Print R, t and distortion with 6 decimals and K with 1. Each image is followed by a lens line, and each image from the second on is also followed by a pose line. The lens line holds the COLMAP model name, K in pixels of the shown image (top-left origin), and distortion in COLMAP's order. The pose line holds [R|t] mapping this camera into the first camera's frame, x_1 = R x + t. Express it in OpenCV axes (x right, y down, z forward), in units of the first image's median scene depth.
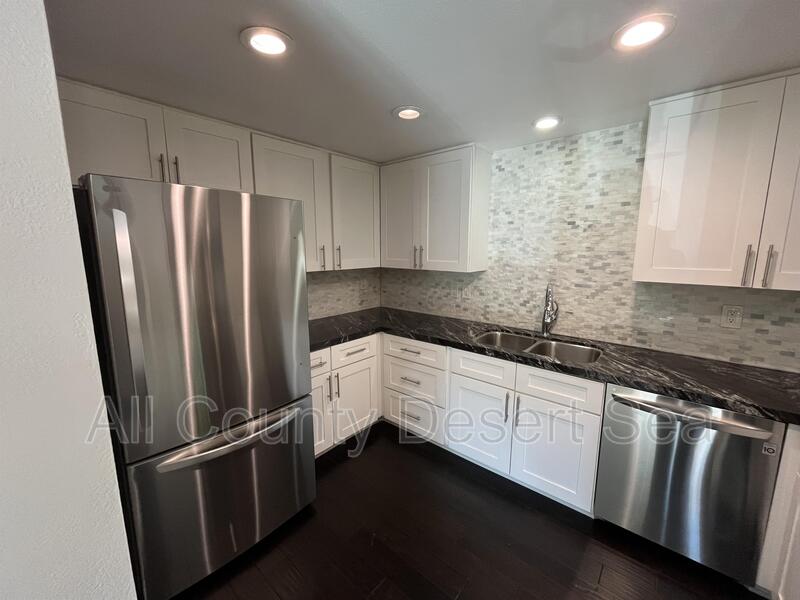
lens RADIAL K [[324.6, 0, 399.7], [0, 324.6, 298.3], [0, 0, 1]] dist [-0.001782, -0.000392]
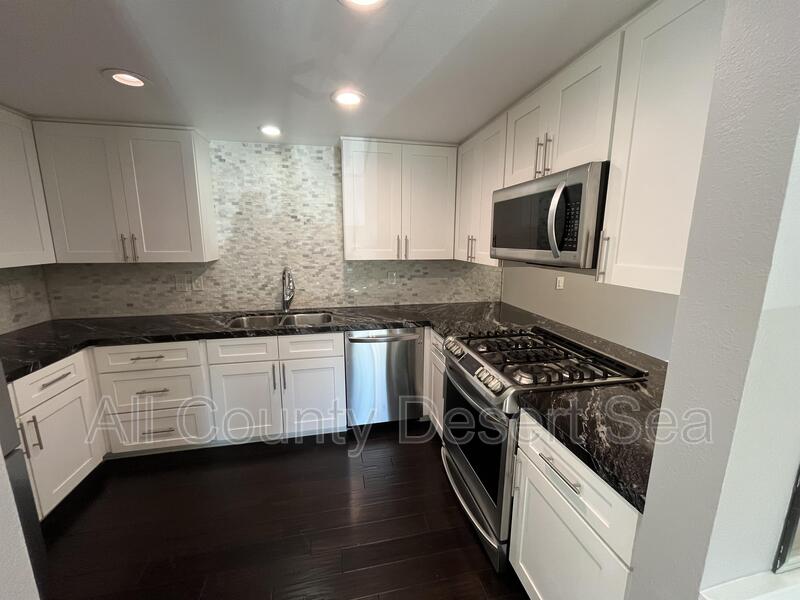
lens RADIAL K [[324.6, 0, 401.2], [0, 324.6, 299.8], [0, 0, 1]] dist [-0.001782, -0.000392]
pose [[0.605394, -0.144348, 0.782727, -0.222434], [0.119623, 0.988748, 0.089820, 0.015882], [-0.786886, 0.039255, 0.615849, -0.061117]]
